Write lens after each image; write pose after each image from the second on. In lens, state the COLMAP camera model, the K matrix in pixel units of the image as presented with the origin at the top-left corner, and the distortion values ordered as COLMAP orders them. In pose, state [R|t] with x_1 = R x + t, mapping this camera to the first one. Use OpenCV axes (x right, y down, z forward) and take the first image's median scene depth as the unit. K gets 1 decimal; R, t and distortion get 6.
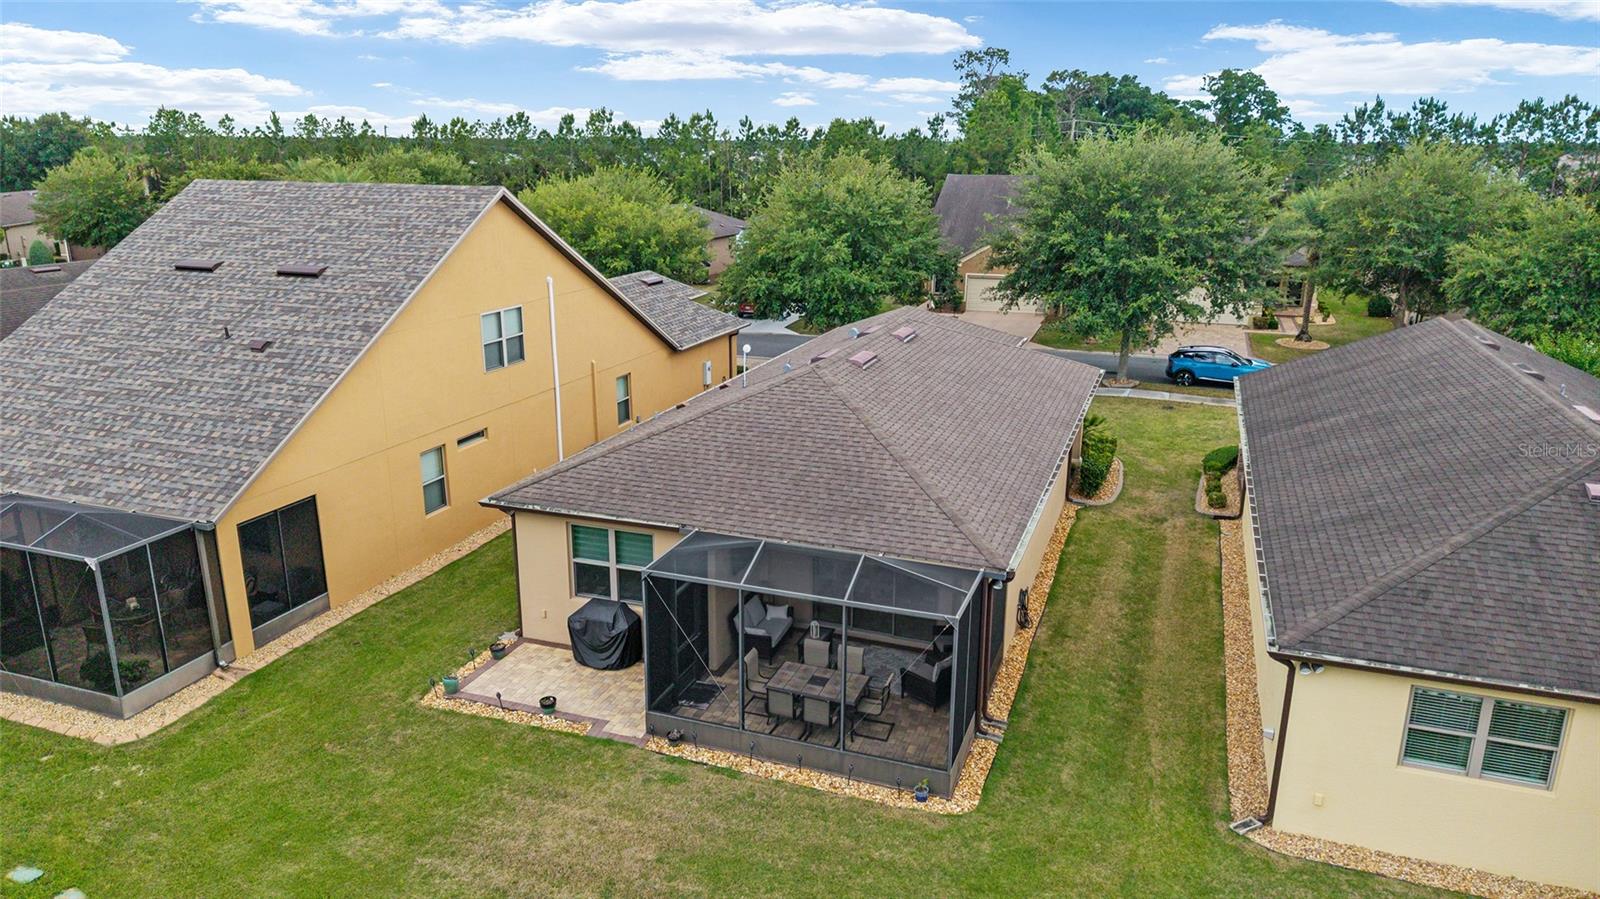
lens RADIAL K [[1083.6, 0, 798.3], [0, 1083.6, 442.7], [0, 0, 1]] dist [0.025552, -0.023424]
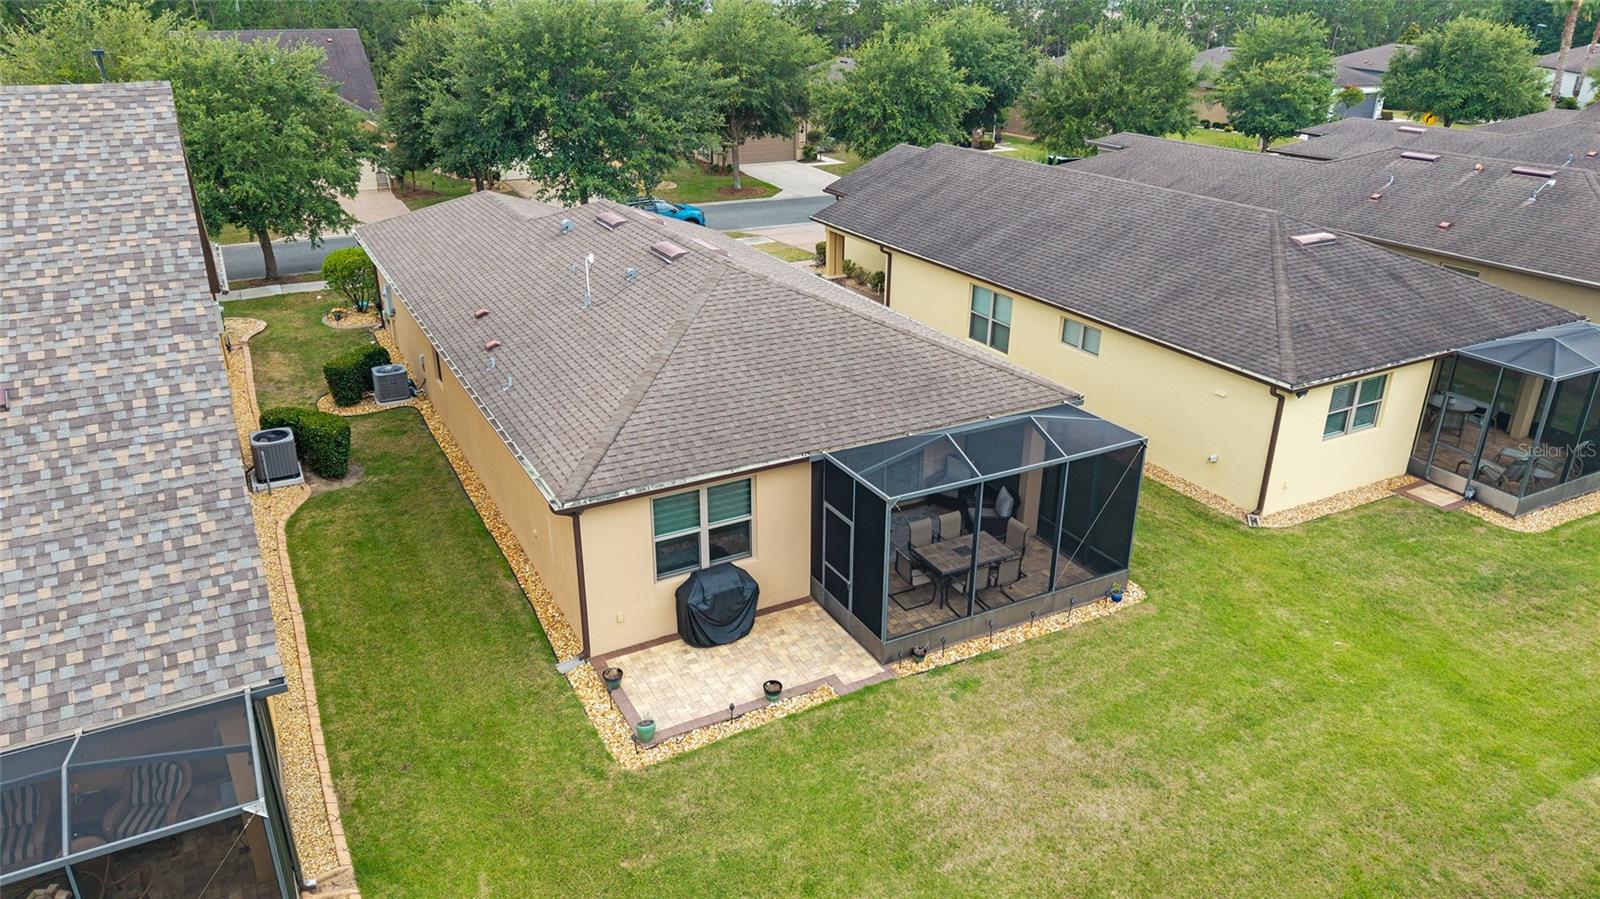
lens RADIAL K [[1083.6, 0, 807.5], [0, 1083.6, 448.7], [0, 0, 1]] dist [0.025552, -0.023424]
pose [[0.662106, -0.295473, 0.688703, -0.664295], [0.199141, 0.955322, 0.218410, -0.113887], [-0.722467, -0.007462, 0.691365, 0.334798]]
